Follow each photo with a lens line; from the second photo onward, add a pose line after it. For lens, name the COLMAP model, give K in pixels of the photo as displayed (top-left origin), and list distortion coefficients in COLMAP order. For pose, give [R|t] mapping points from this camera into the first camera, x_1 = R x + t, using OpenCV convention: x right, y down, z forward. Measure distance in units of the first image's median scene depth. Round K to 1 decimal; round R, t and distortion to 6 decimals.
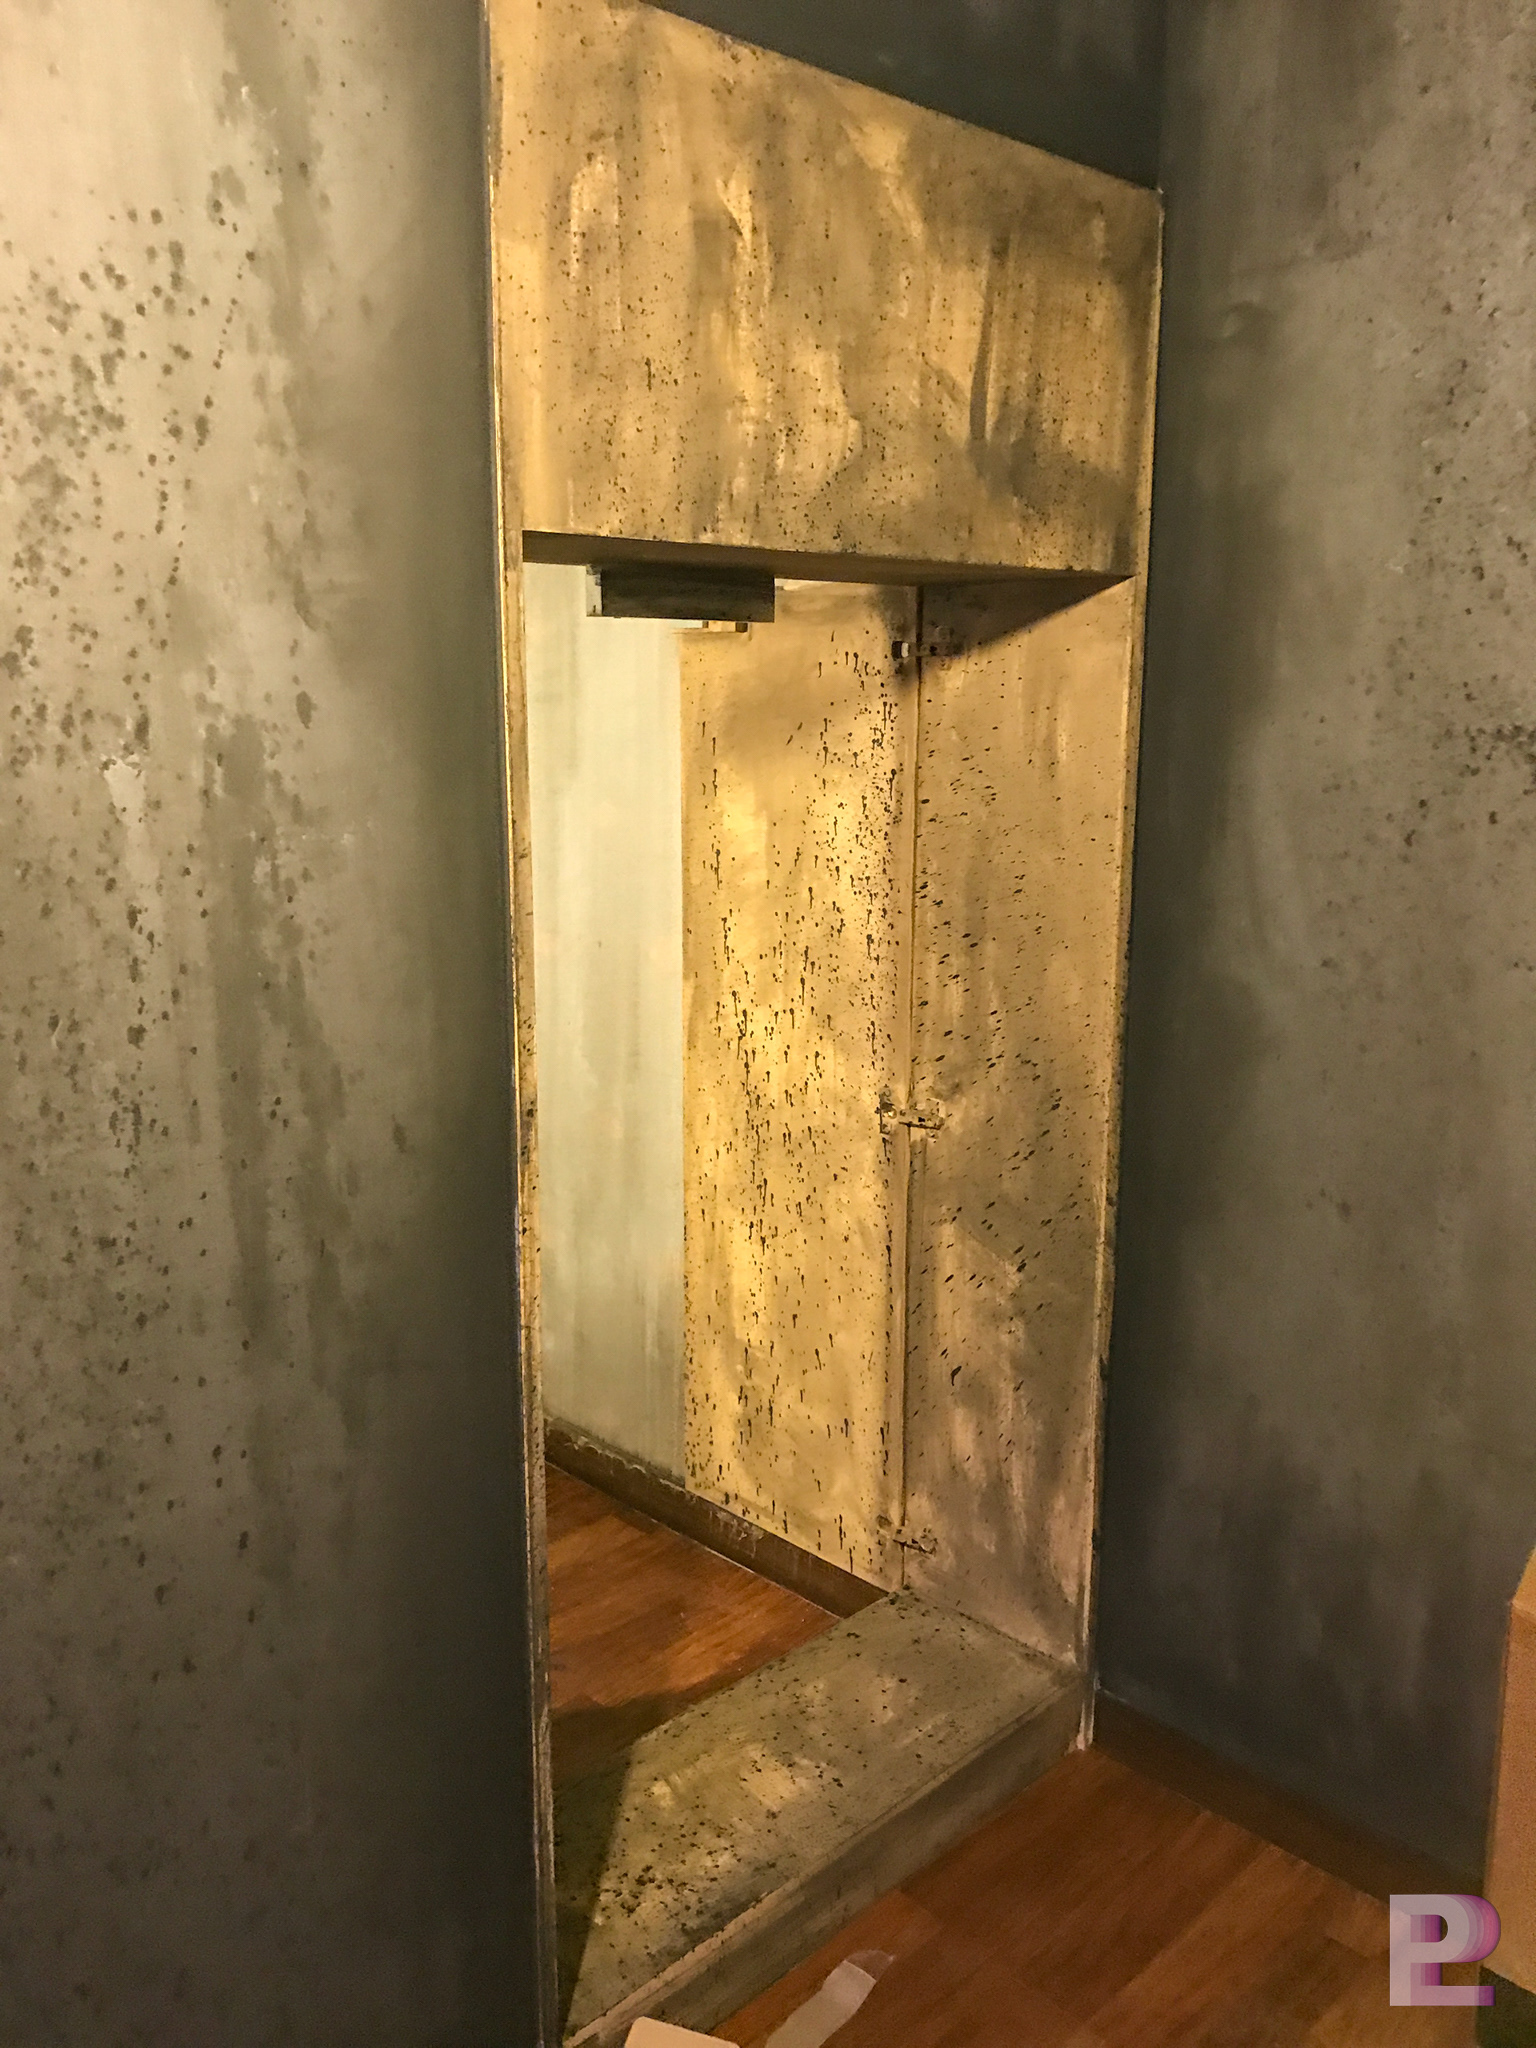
lens RADIAL K [[1673.1, 0, 745.4], [0, 1673.1, 997.6], [0, 0, 1]] dist [0.029100, -0.035097]
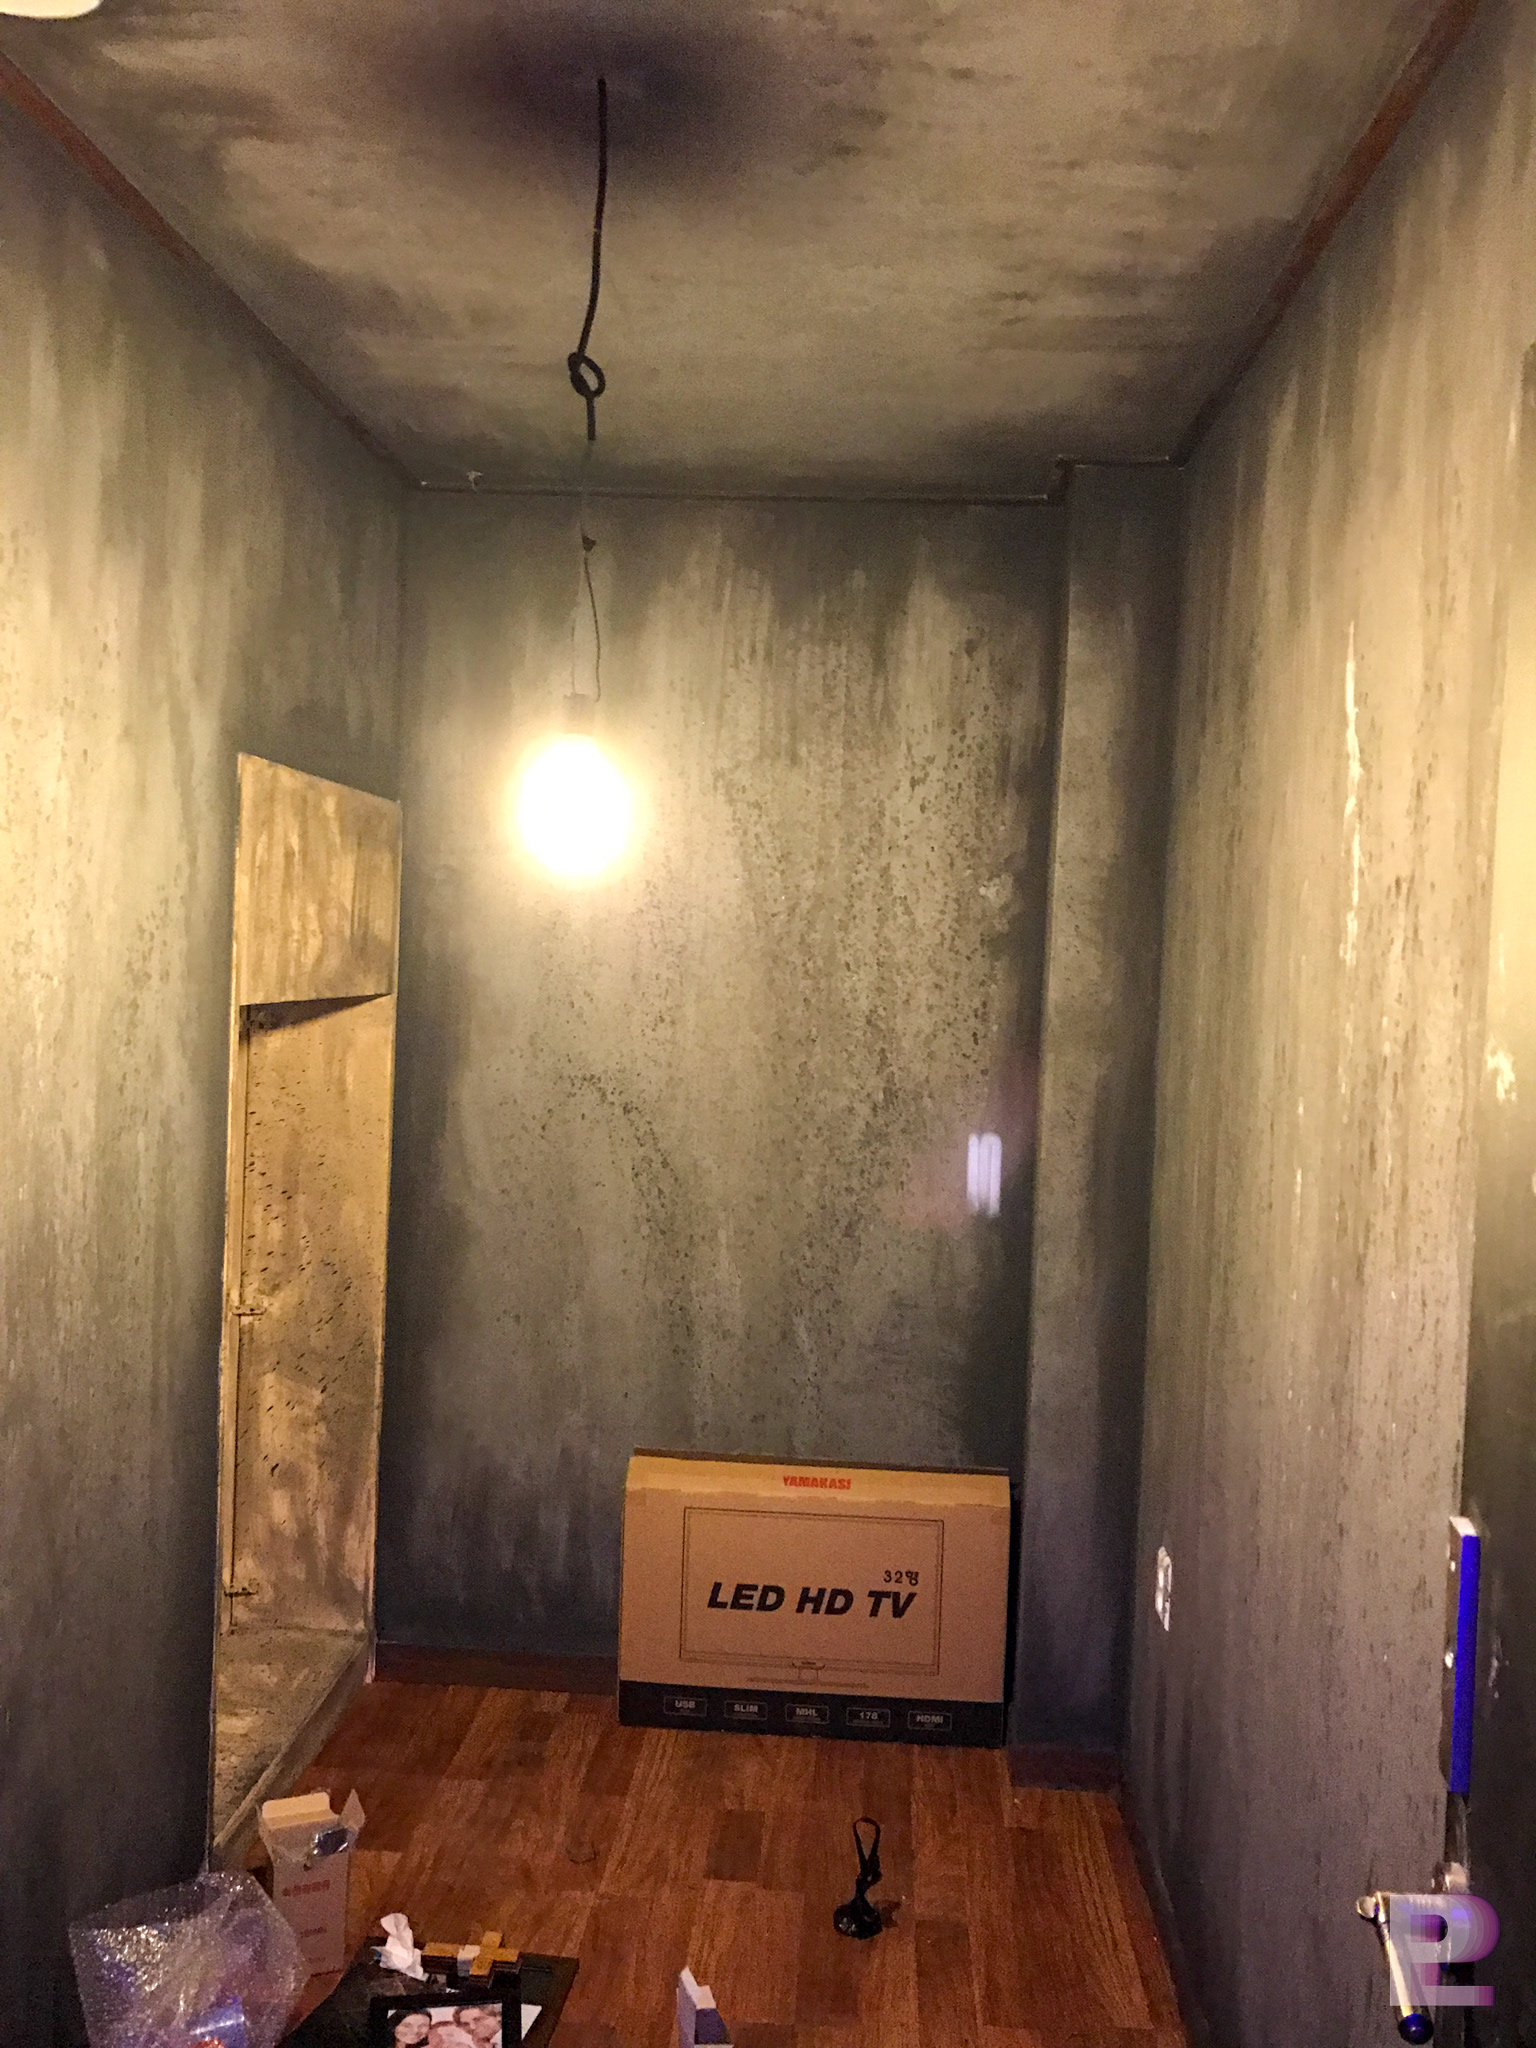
lens RADIAL K [[1673.1, 0, 768.2], [0, 1673.1, 1022.2], [0, 0, 1]] dist [0.029100, -0.035097]
pose [[0.745083, -0.003989, 0.666959, -0.641322], [0.092152, 0.991007, -0.097019, 0.001443], [-0.660575, 0.133749, 0.738751, -0.597074]]
